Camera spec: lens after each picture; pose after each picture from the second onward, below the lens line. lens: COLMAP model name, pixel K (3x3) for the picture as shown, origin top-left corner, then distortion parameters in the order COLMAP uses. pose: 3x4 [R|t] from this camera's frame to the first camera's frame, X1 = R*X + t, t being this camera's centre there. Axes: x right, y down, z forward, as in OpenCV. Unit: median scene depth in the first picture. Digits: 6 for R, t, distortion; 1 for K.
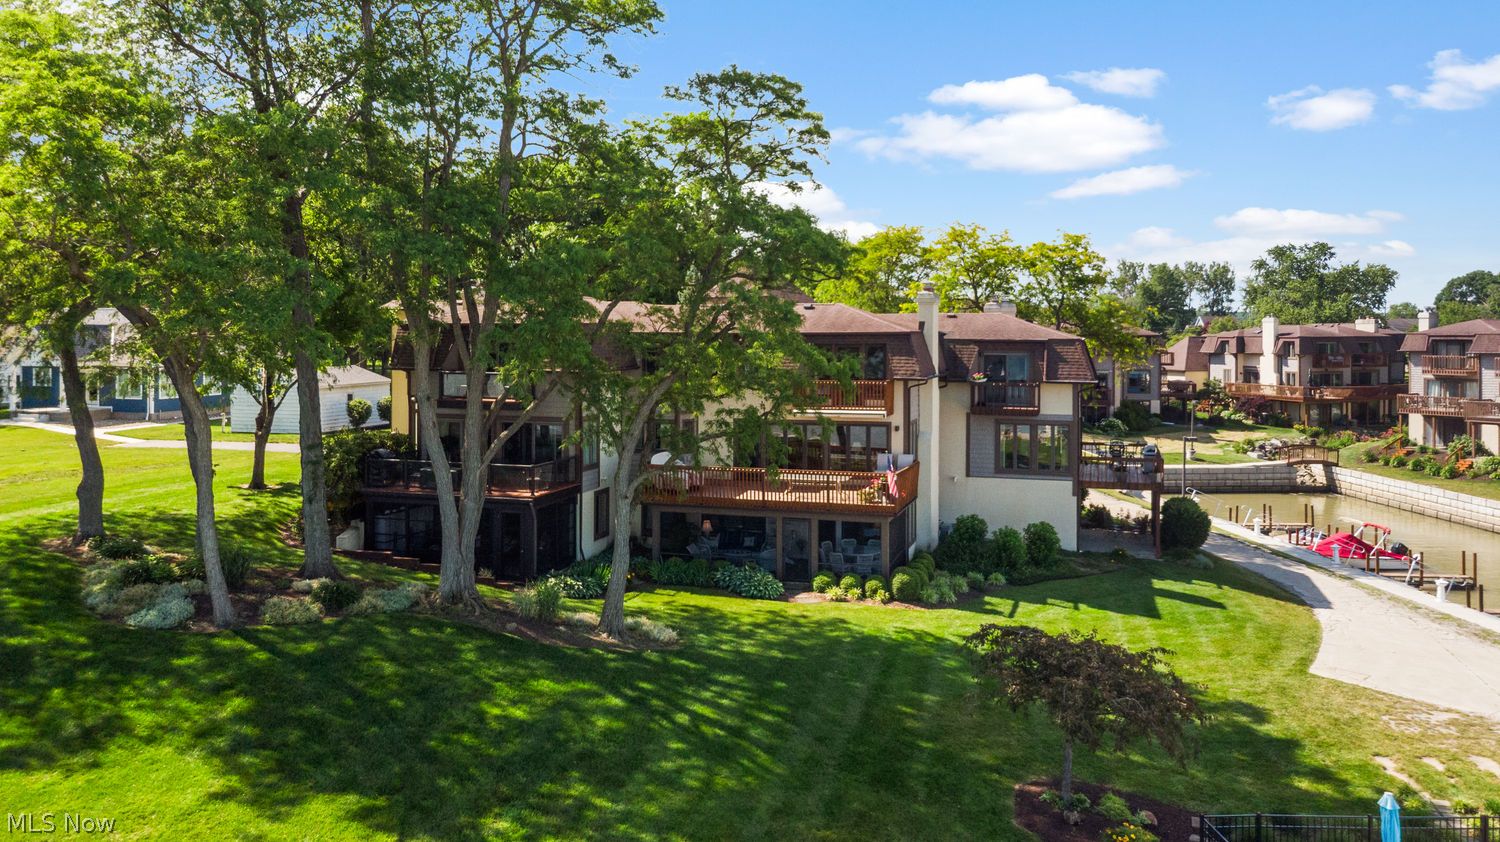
lens RADIAL K [[1110.5, 0, 747.9], [0, 1110.5, 368.4], [0, 0, 1]] dist [0.028975, 0.055083]
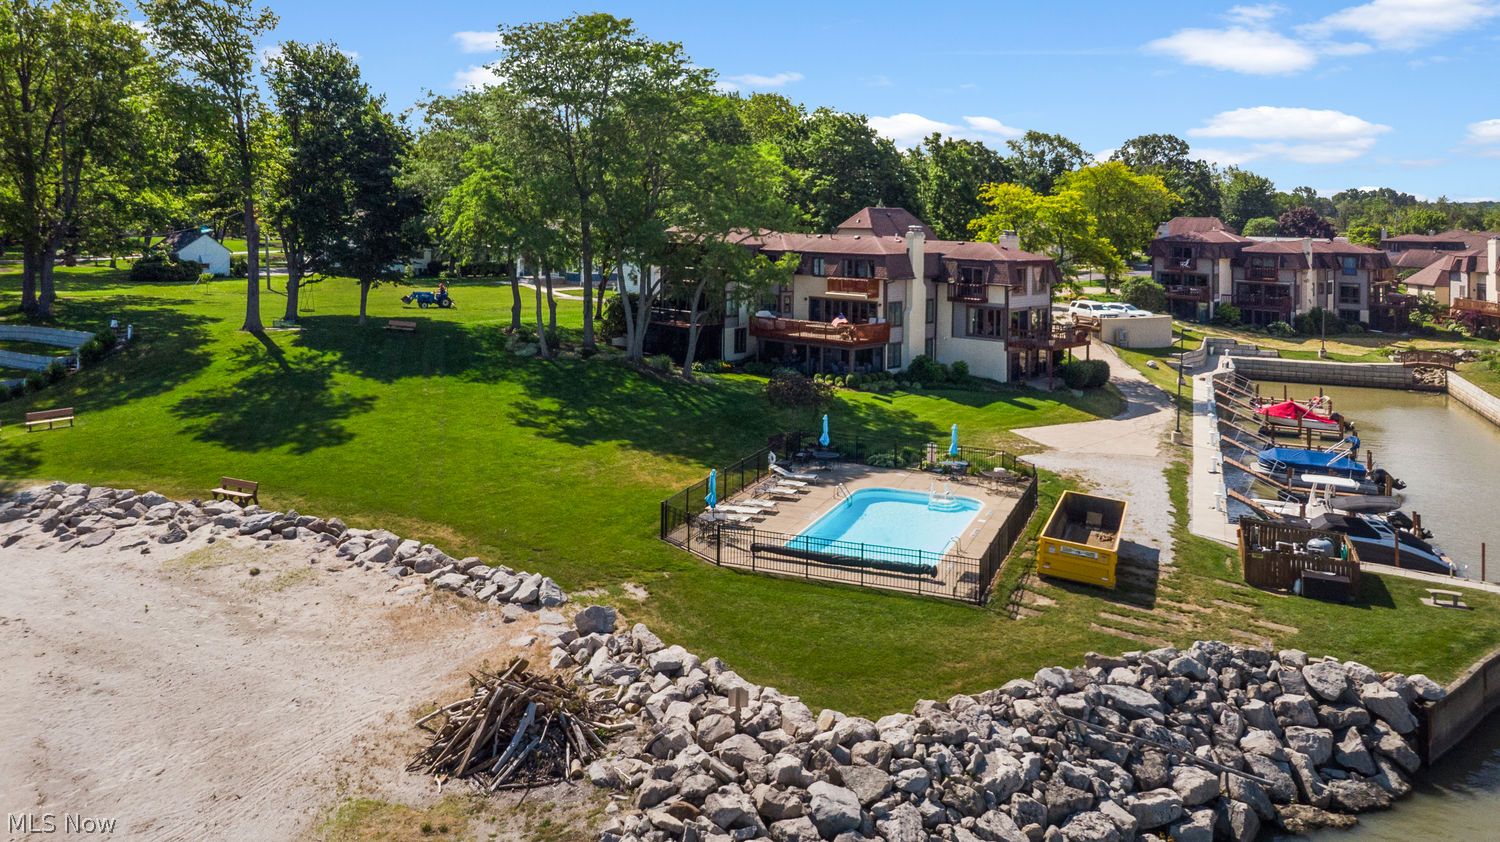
lens RADIAL K [[1137.1, 0, 749.7], [0, 1137.1, 268.8], [0, 0, 1]] dist [-0.010470, 0.080130]
pose [[0.914299, 0.038364, -0.403219, 0.654135], [-0.034379, 0.999262, 0.017120, -0.030105], [0.403579, -0.001791, 0.914943, -0.791964]]
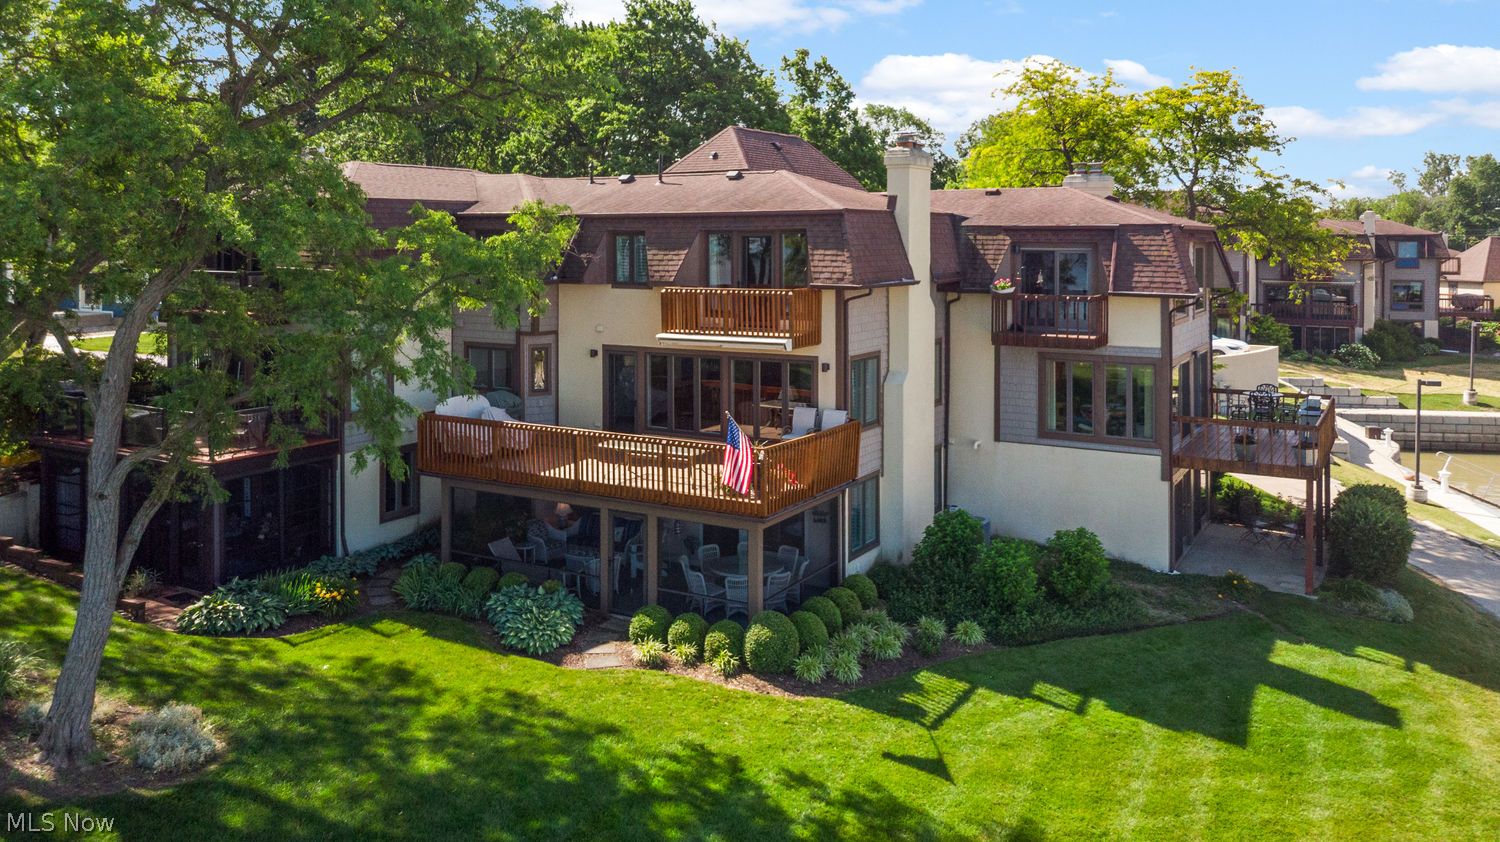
lens RADIAL K [[1137.1, 0, 749.7], [0, 1137.1, 268.8], [0, 0, 1]] dist [-0.010470, 0.080130]
pose [[0.975236, 0.005282, -0.221104, 0.214132], [-0.006791, 0.999959, -0.006063, 0.003483], [0.221062, 0.007415, 0.975231, 0.348702]]
